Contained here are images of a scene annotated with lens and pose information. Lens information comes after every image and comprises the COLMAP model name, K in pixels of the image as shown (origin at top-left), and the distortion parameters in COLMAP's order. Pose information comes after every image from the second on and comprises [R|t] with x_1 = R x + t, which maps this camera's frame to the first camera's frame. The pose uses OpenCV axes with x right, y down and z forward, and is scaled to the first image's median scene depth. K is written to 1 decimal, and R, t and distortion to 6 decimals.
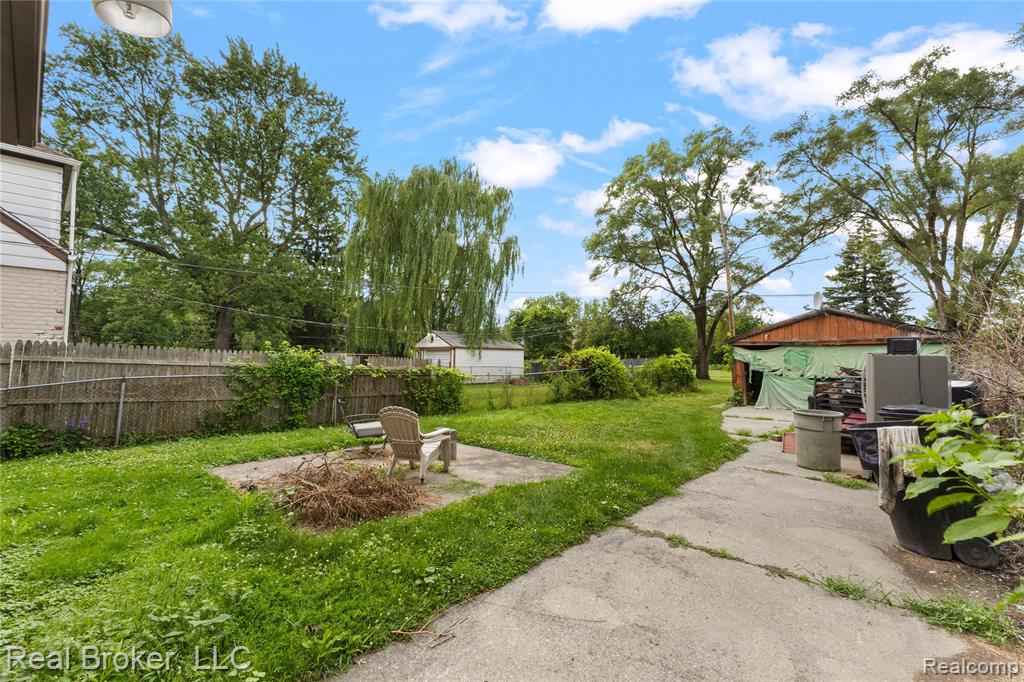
lens RADIAL K [[453.1, 0, 511.5], [0, 453.1, 327.9], [0, 0, 1]] dist [-0.000082, 0.000036]
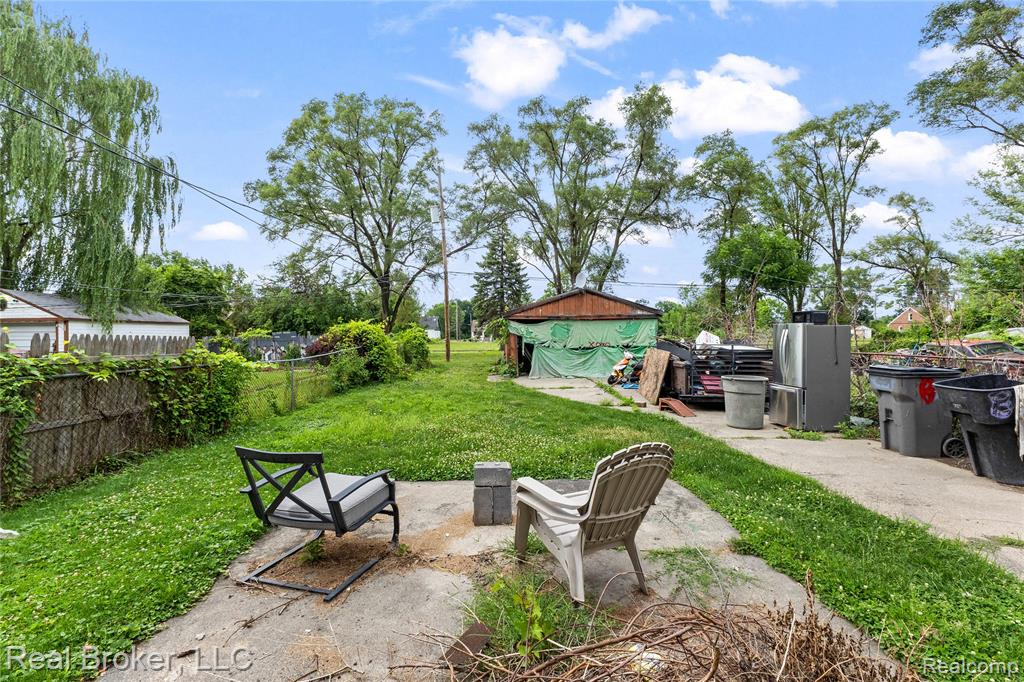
lens RADIAL K [[453.1, 0, 511.5], [0, 453.1, 327.9], [0, 0, 1]] dist [-0.000082, 0.000036]
pose [[0.709784, -0.003197, 0.704412, -0.123838], [-0.034330, 0.998644, 0.039124, 0.010440], [-0.703583, -0.051952, 0.708712, 0.154585]]
